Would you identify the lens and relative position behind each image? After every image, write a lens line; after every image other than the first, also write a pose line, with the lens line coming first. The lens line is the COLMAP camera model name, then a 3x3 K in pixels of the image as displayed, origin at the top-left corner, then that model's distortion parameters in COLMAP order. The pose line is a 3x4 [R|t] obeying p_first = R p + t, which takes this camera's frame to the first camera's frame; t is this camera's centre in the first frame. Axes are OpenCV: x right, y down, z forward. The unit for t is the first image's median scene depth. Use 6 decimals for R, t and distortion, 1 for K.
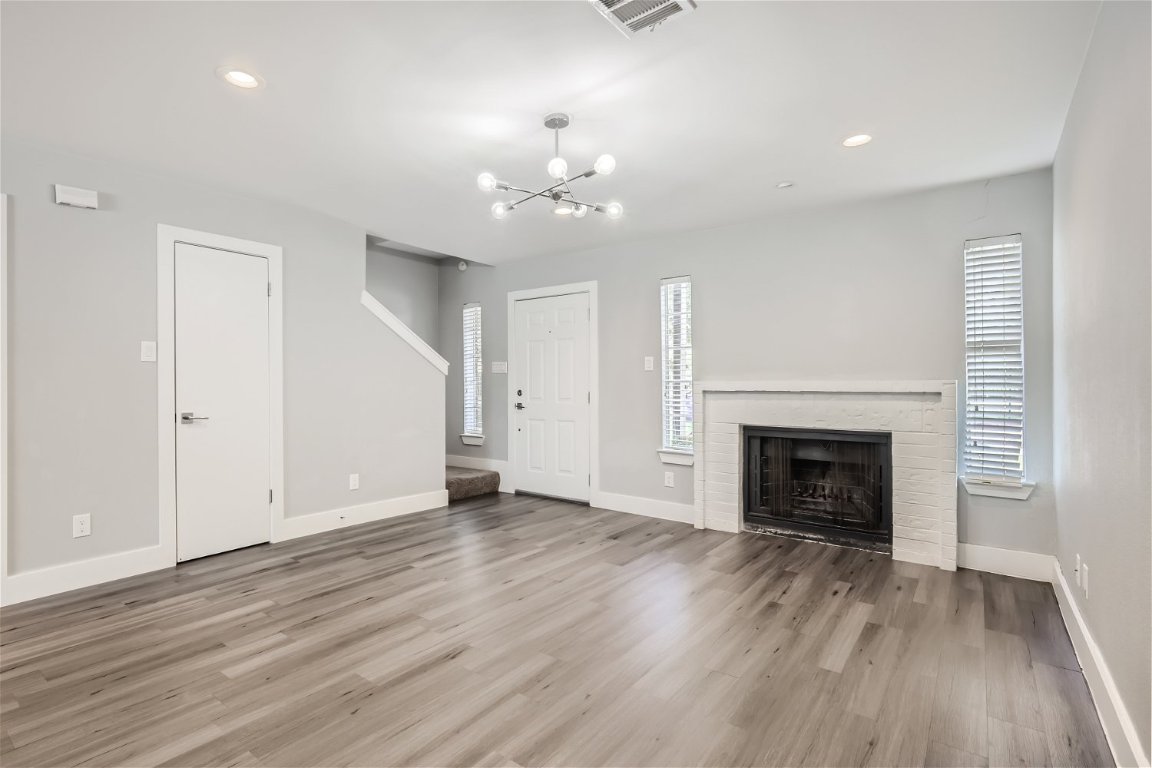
lens RADIAL K [[560.3, 0, 506.0], [0, 560.3, 384.7], [0, 0, 1]] dist [0.000241, -0.000261]
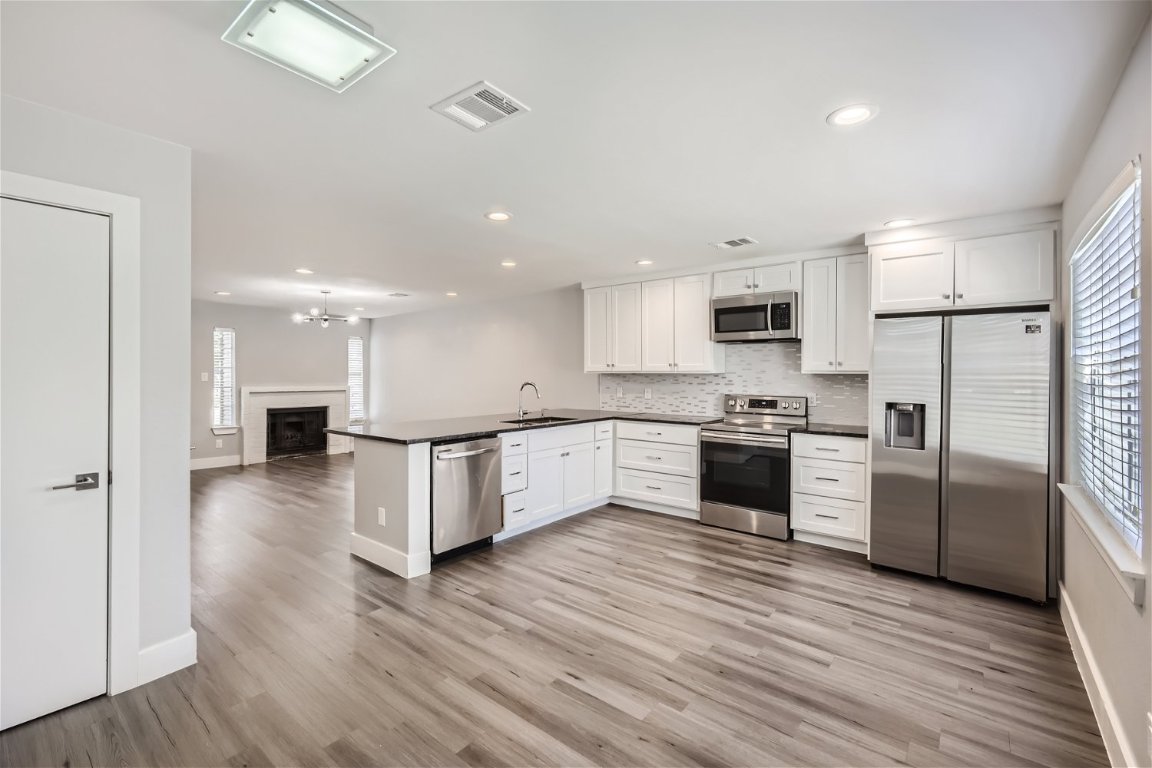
lens RADIAL K [[504.1, 0, 577.0], [0, 504.1, 372.4], [0, 0, 1]] dist [0.000236, -0.000017]
pose [[-0.031881, 0.008583, 0.999455, -1.681219], [-0.002408, 0.999960, -0.008664, -0.054077], [-0.999489, -0.002683, -0.031859, -0.080241]]
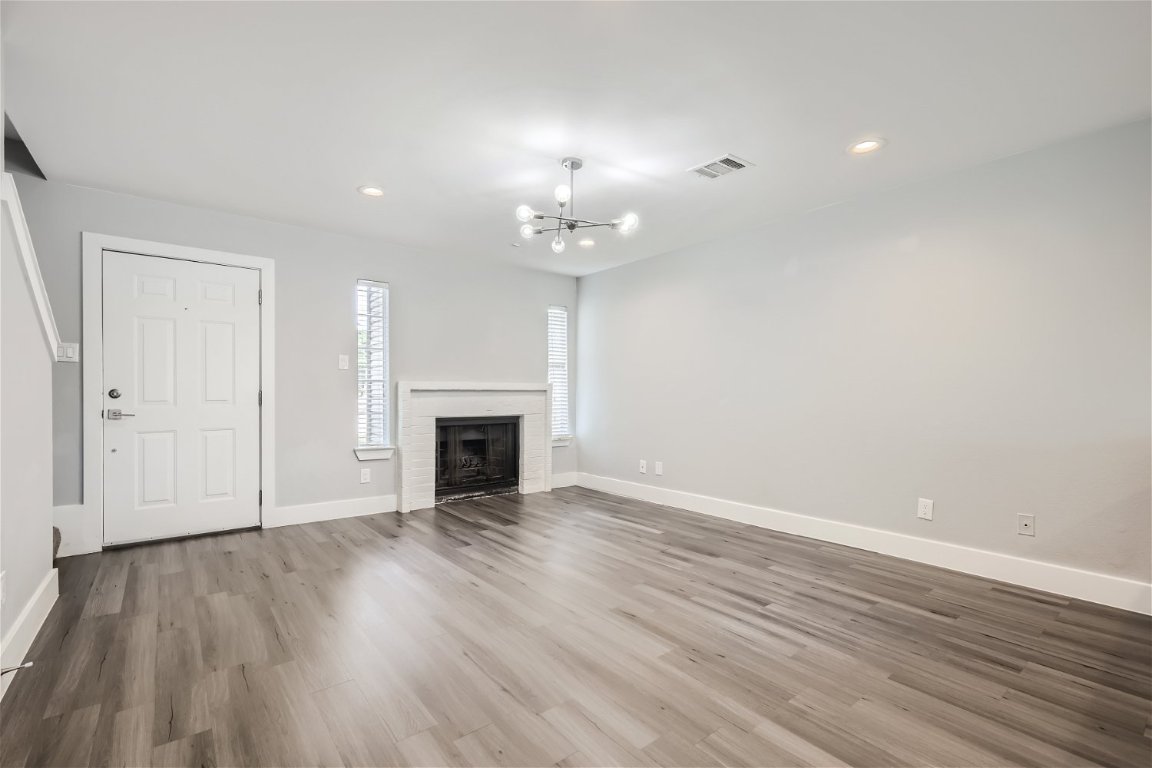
lens RADIAL K [[514.9, 0, 575.3], [0, 514.9, 388.8], [0, 0, 1]] dist [0.003085, 0.000213]
pose [[0.195751, 0.001293, 0.980653, -0.719766], [-0.006616, 0.999978, 0.000002, 0.008339], [-0.980631, -0.006489, 0.195756, 0.559228]]
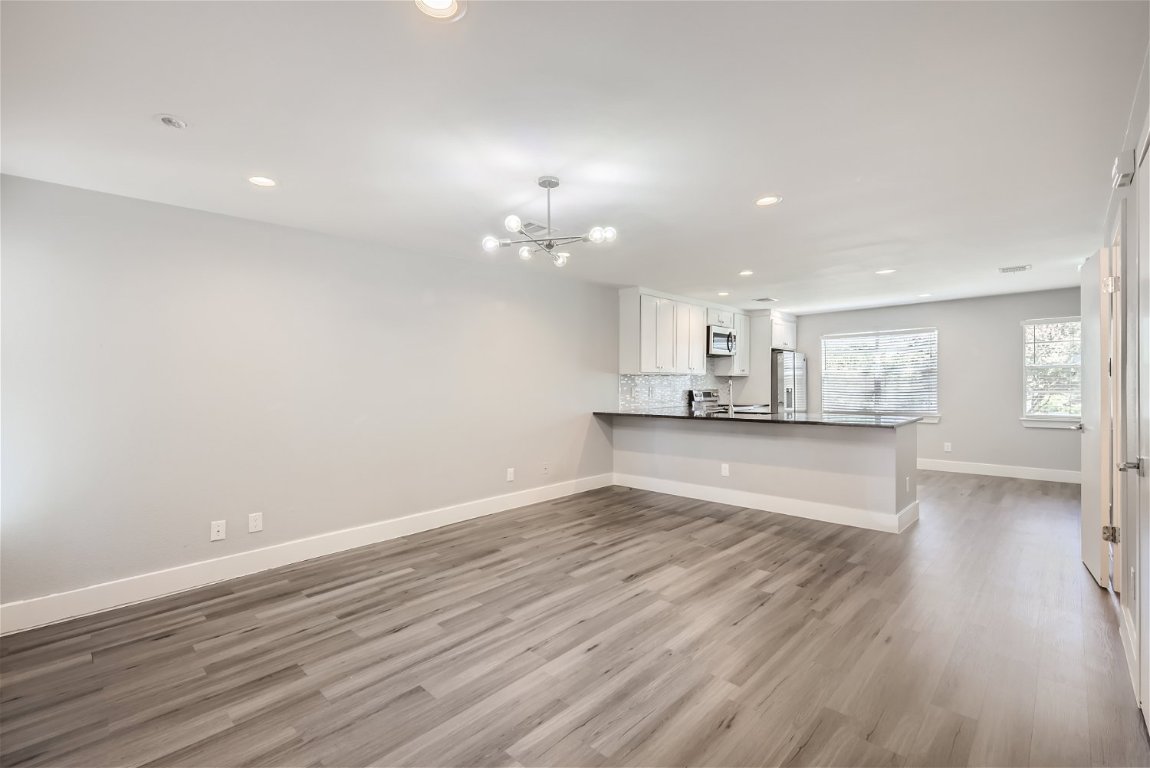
lens RADIAL K [[507.1, 0, 575.0], [0, 507.1, 384.0], [0, 0, 1]] dist [0.001824, 0.000059]
pose [[-0.997722, 0.012806, 0.066227, -0.021793], [0.012644, 0.999916, -0.002866, -0.030882], [-0.066258, -0.002022, -0.997800, 1.493861]]
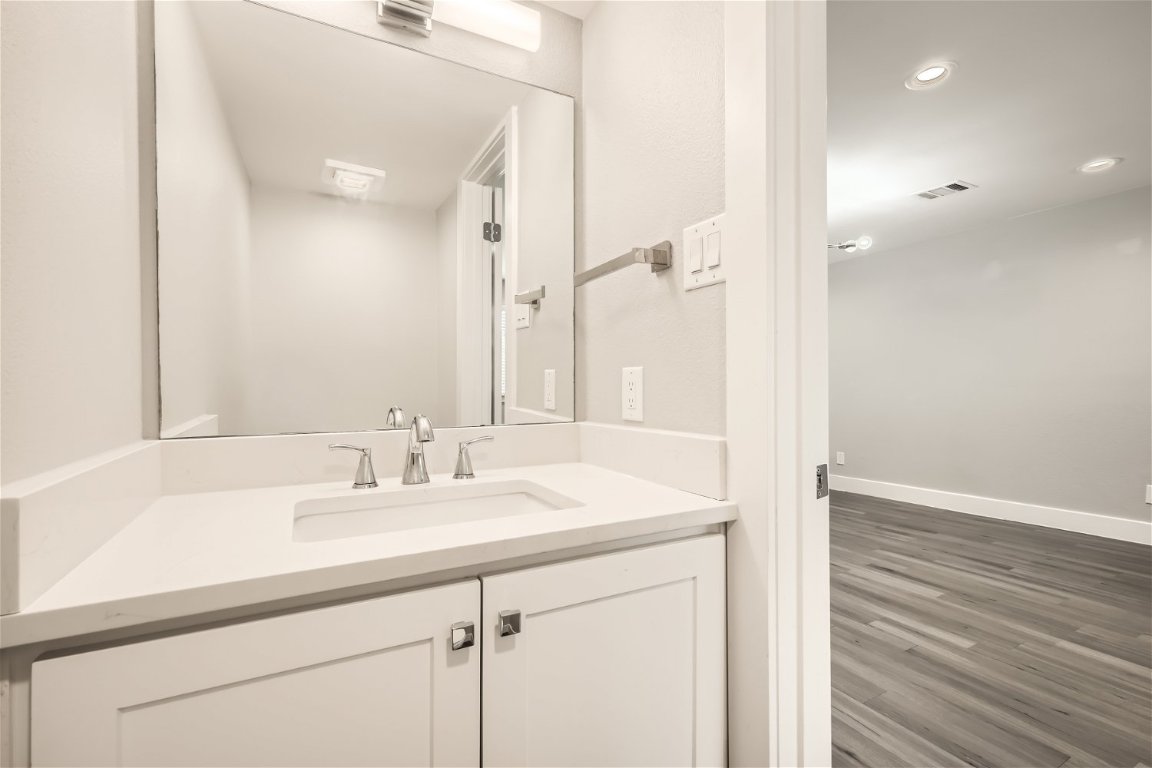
lens RADIAL K [[508.0, 0, 576.0], [0, 508.0, 384.0], [0, 0, 1]] dist [0.001824, 0.000059]
pose [[0.363746, 0.005227, 0.931483, -0.976185], [0.000295, 0.999984, -0.005726, 0.012880], [-0.931498, 0.002358, 0.363739, 0.781911]]
